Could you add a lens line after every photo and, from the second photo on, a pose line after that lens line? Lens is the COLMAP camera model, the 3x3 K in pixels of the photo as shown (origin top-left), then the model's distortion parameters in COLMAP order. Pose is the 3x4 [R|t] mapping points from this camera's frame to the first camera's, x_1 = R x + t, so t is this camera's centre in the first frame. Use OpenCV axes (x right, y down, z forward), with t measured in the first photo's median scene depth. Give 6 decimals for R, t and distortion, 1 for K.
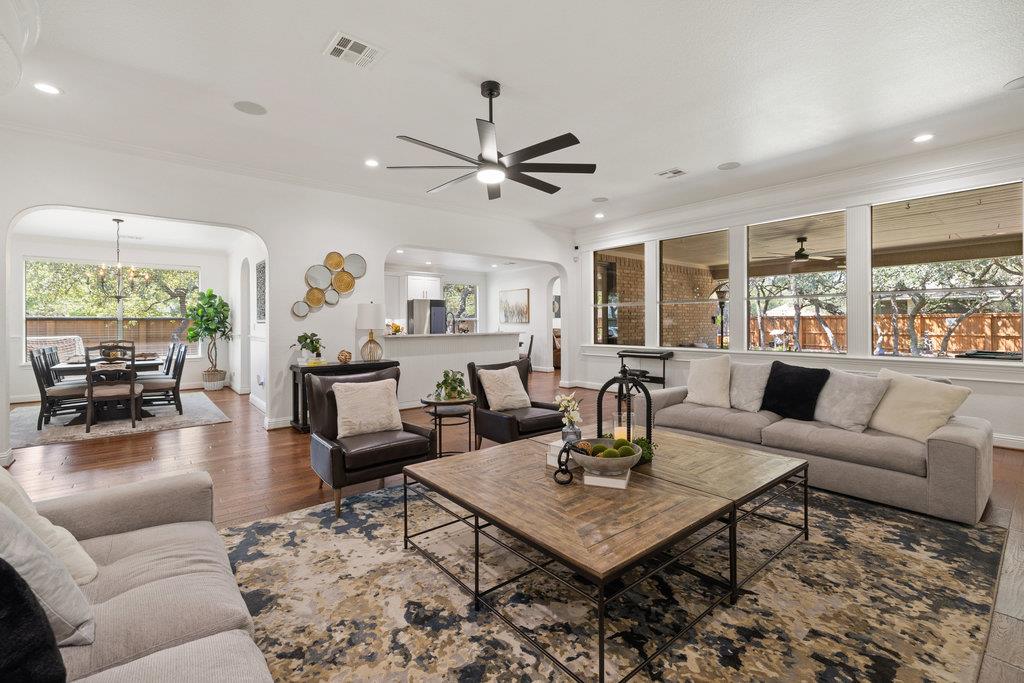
lens RADIAL K [[452.2, 0, 505.7], [0, 452.2, 327.1], [0, 0, 1]] dist [0.002858, 0.000324]
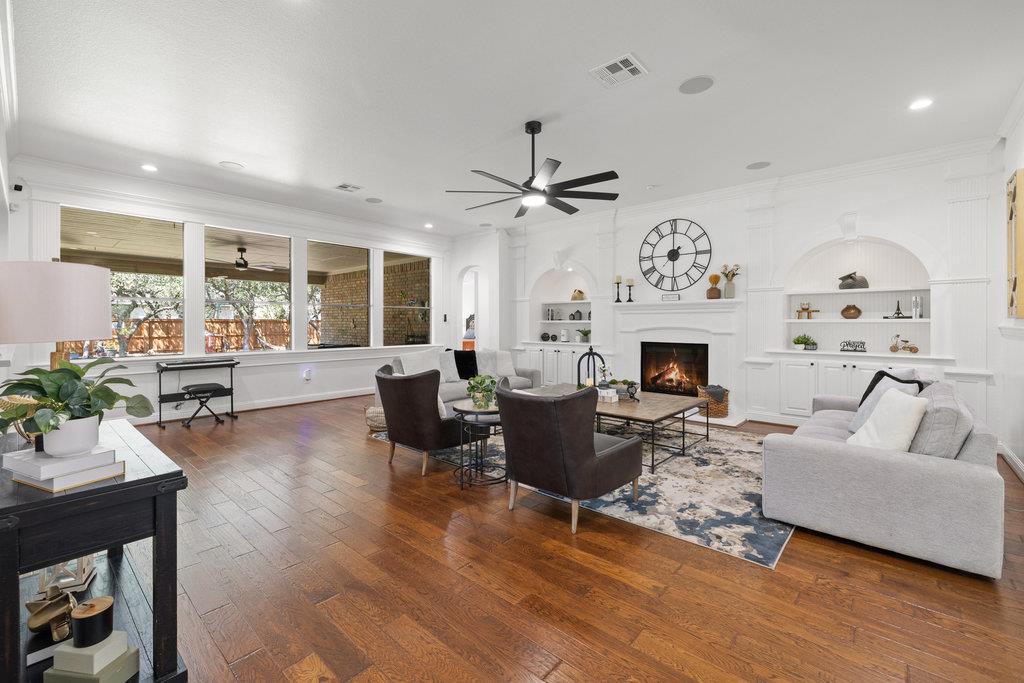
lens RADIAL K [[436.7, 0, 506.1], [0, 436.7, 322.6], [0, 0, 1]] dist [-0.001245, 0.000425]
pose [[-0.158830, 0.008324, 0.987271, -0.919583], [0.010442, 0.999923, -0.006751, -0.004741], [-0.987251, 0.009237, -0.158904, 0.994896]]
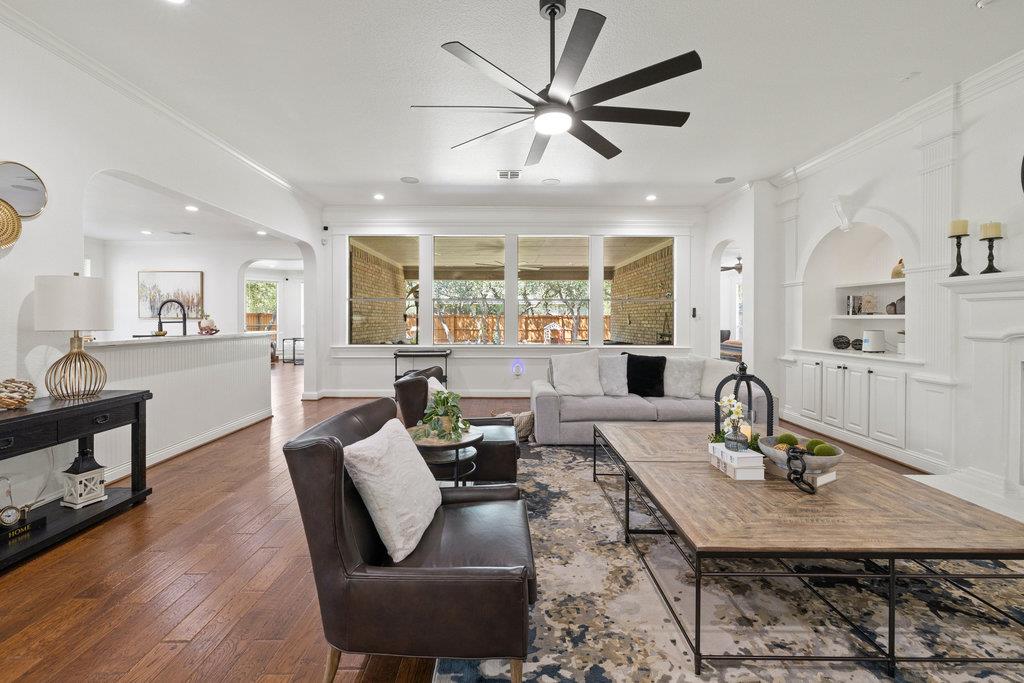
lens RADIAL K [[436.7, 0, 506.1], [0, 436.7, 322.6], [0, 0, 1]] dist [-0.001245, 0.000425]
pose [[0.628365, 0.002140, 0.777915, -0.507574], [0.000222, 0.999996, -0.002930, -0.002334], [-0.777918, 0.002014, 0.628362, 0.480004]]
